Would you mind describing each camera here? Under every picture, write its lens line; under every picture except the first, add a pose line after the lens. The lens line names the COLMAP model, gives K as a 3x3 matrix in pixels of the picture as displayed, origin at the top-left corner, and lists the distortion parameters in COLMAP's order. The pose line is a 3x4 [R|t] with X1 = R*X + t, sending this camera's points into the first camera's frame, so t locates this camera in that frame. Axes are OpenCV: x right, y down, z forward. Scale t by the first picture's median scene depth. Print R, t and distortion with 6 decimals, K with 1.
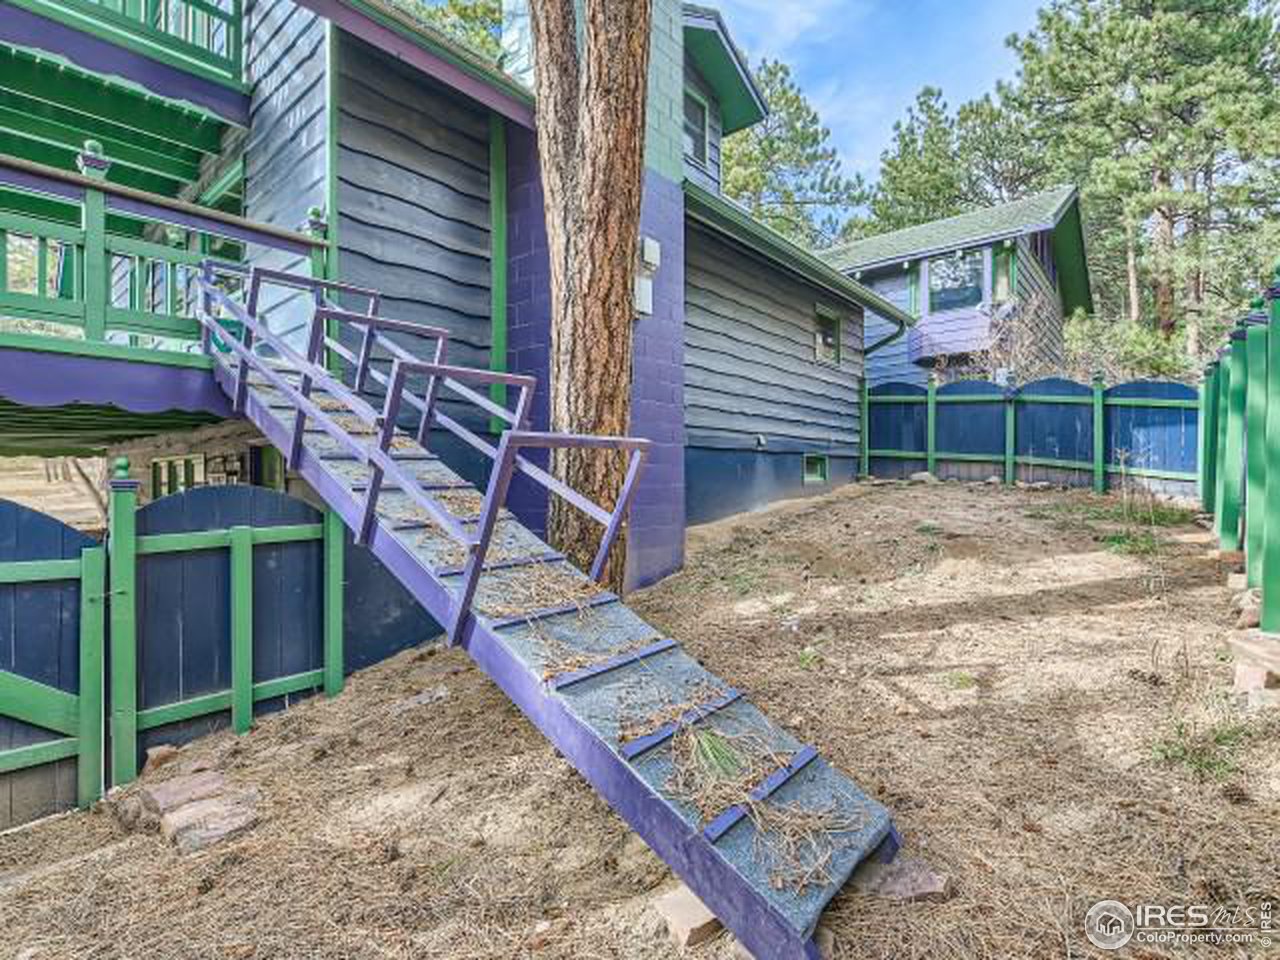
lens RADIAL K [[615.8, 0, 641.8], [0, 615.8, 477.5], [0, 0, 1]] dist [-0.001770, -0.000239]
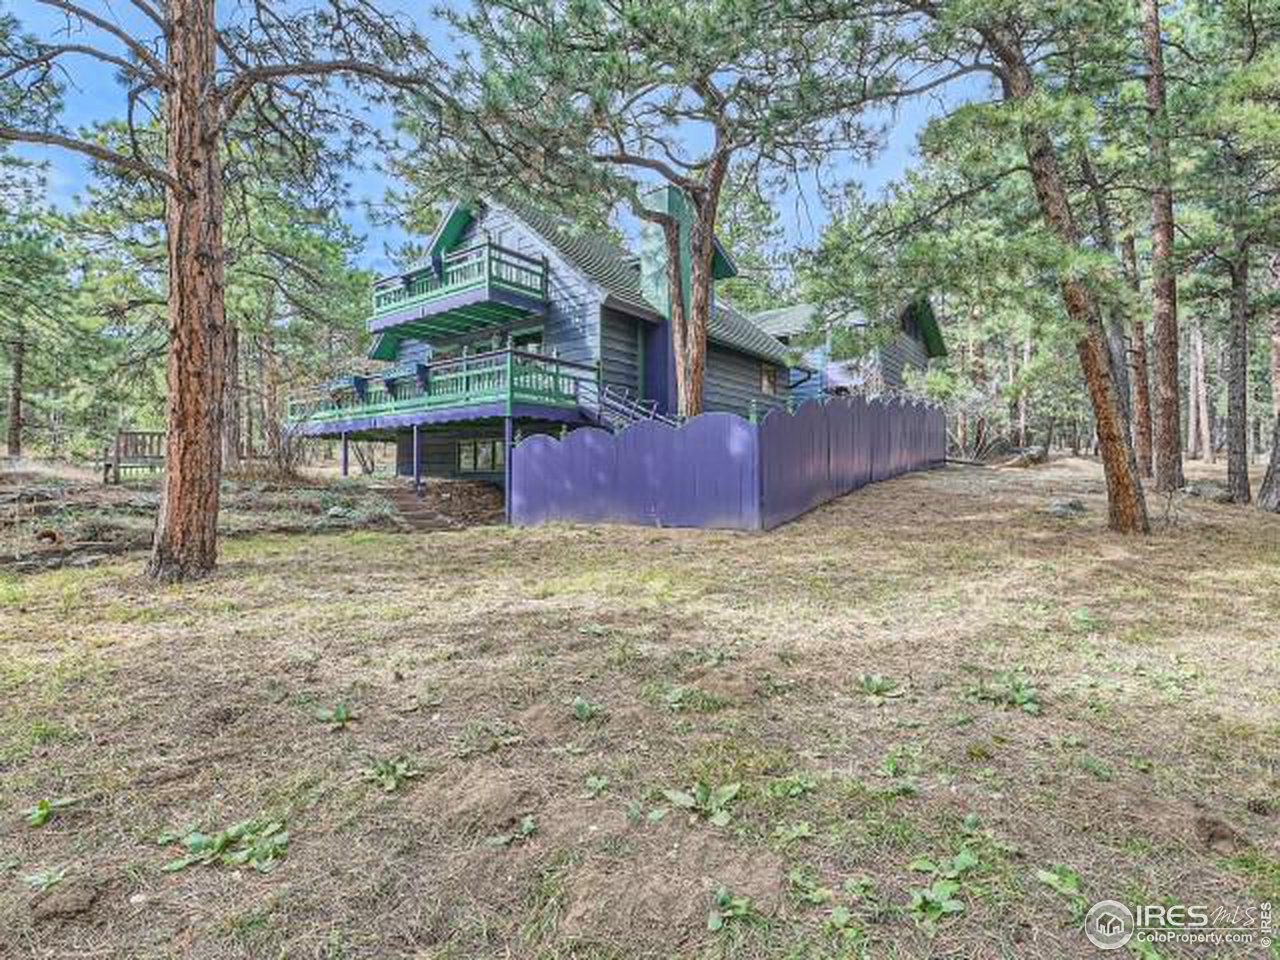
lens RADIAL K [[615.8, 0, 638.2], [0, 615.8, 477.9], [0, 0, 1]] dist [-0.001770, -0.000239]
pose [[0.998822, 0.001252, 0.048511, -0.190416], [-0.001366, 0.999996, 0.002318, 0.067690], [-0.048508, -0.002382, 0.998820, -0.863976]]
